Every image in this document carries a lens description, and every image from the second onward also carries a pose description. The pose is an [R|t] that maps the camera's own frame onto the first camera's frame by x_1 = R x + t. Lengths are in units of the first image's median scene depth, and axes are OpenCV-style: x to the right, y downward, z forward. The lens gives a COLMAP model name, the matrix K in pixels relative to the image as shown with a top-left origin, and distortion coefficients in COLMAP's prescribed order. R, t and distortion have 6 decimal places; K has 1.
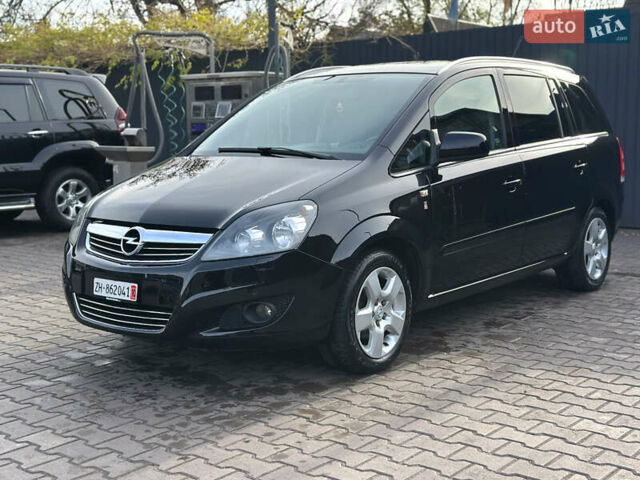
lens RADIAL K [[890.6, 0, 315.2], [0, 890.6, 234.0], [0, 0, 1]] dist [0.111977, 0.000000]
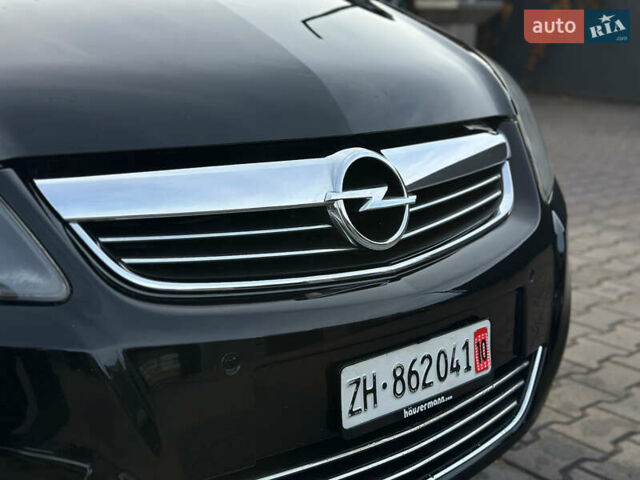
lens RADIAL K [[890.6, 0, 322.2], [0, 890.6, 244.2], [0, 0, 1]] dist [0.111977, 0.000000]
pose [[0.159100, -0.236145, 0.958605, -0.467243], [0.079214, 0.970895, 0.226025, -0.042503], [-0.984079, 0.039975, 0.173175, 0.927019]]
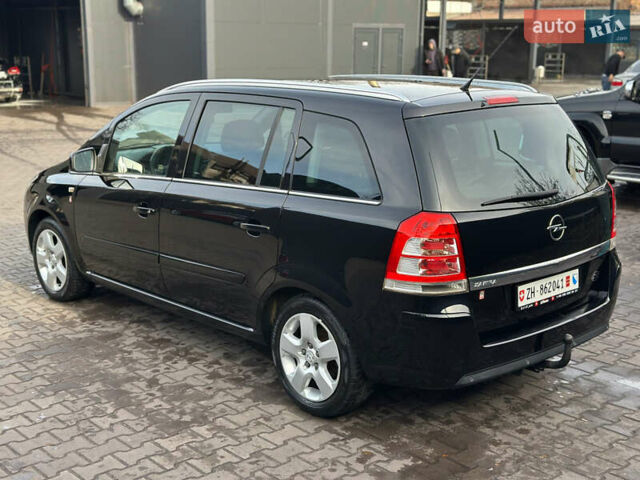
lens RADIAL K [[890.6, 0, 318.5], [0, 890.6, 241.2], [0, 0, 1]] dist [0.111977, 0.000000]
pose [[-0.148930, 0.231828, -0.961288, 1.414169], [-0.115693, 0.961368, 0.249772, -0.360136], [0.982056, 0.148413, -0.116356, 1.593456]]
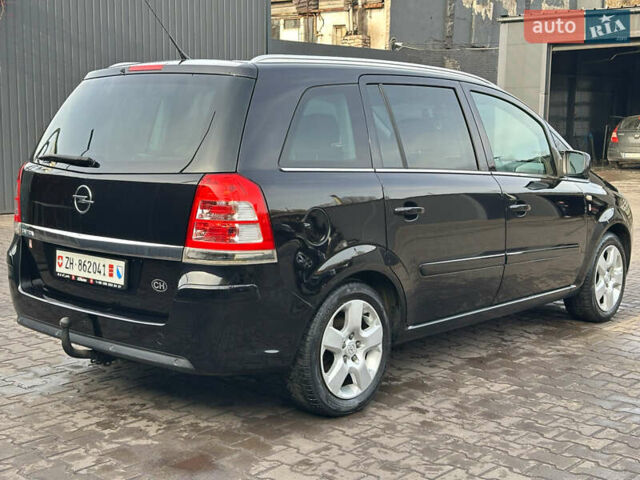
lens RADIAL K [[890.6, 0, 318.4], [0, 890.6, 235.8], [0, 0, 1]] dist [0.111977, 0.000000]
pose [[-0.998953, -0.004595, 0.045517, 0.152827], [0.006111, 0.972626, 0.232297, -0.330787], [-0.045338, 0.232331, -0.971579, 2.602092]]
